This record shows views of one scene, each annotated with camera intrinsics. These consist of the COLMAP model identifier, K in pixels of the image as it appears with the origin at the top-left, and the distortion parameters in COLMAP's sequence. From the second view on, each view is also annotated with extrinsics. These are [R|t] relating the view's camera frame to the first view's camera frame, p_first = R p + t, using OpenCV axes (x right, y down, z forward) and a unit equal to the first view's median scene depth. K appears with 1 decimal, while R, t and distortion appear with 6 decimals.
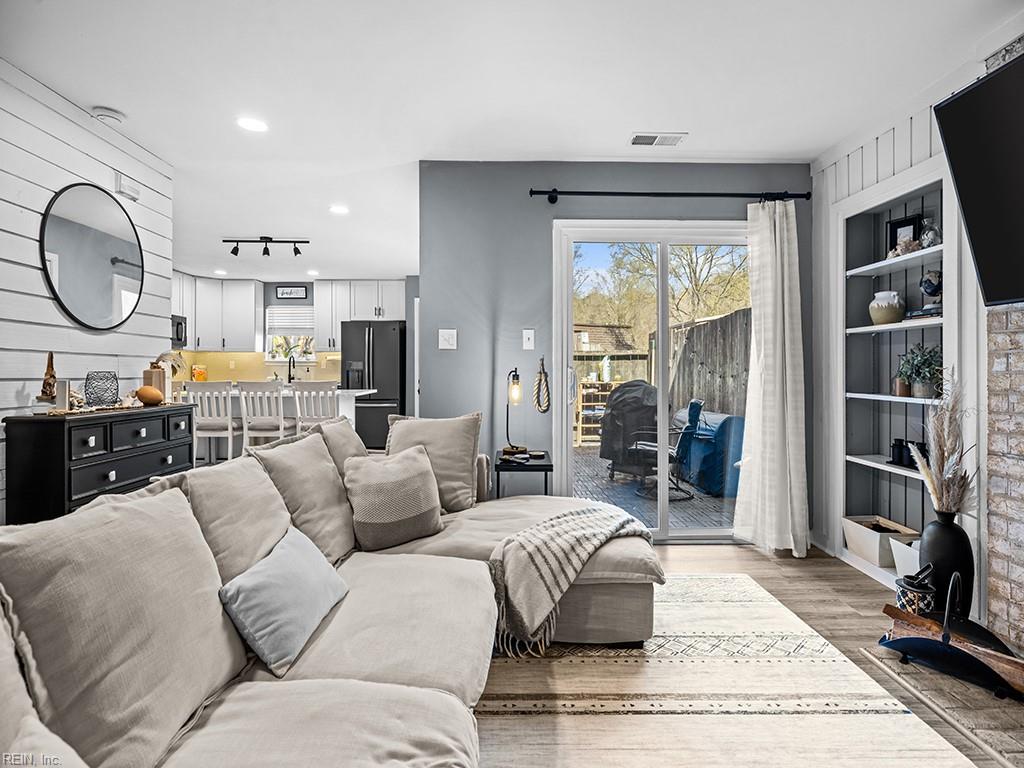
lens RADIAL K [[506.1, 0, 509.0], [0, 506.1, 368.6], [0, 0, 1]] dist [-0.002374, -0.000236]
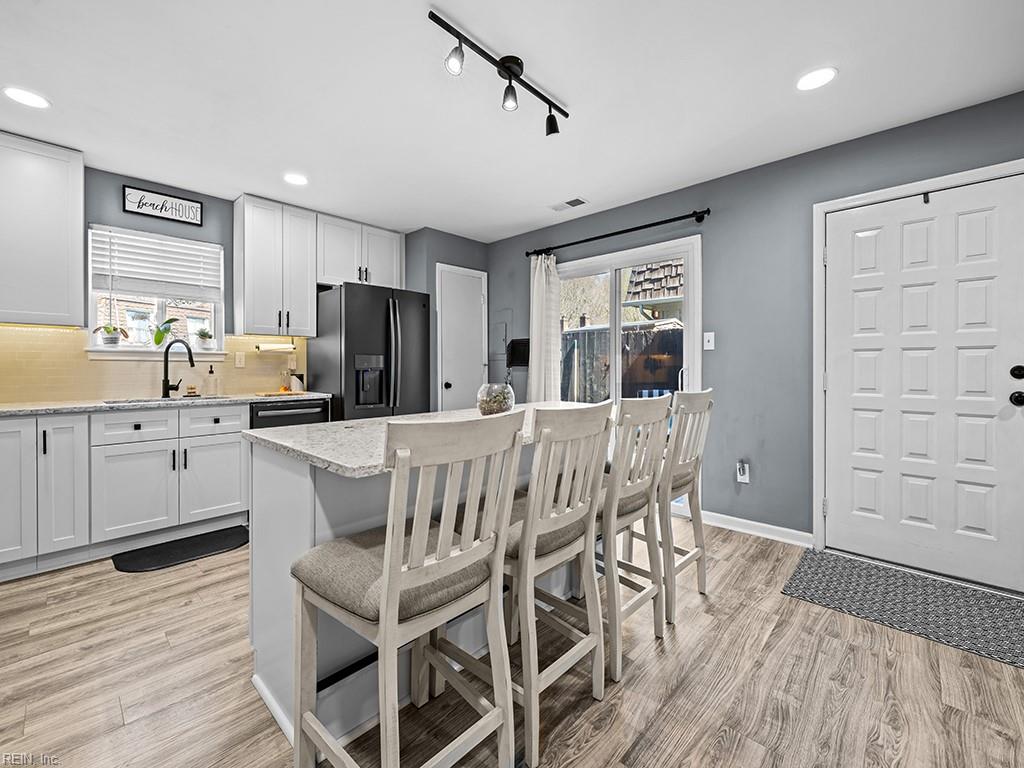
lens RADIAL K [[428.5, 0, 507.4], [0, 428.5, 368.7], [0, 0, 1]] dist [0.001442, -0.000043]
pose [[0.705275, -0.004331, 0.708921, -1.291492], [0.001050, 0.999987, 0.005065, -0.000710], [-0.708933, -0.002828, 0.705270, 1.288751]]
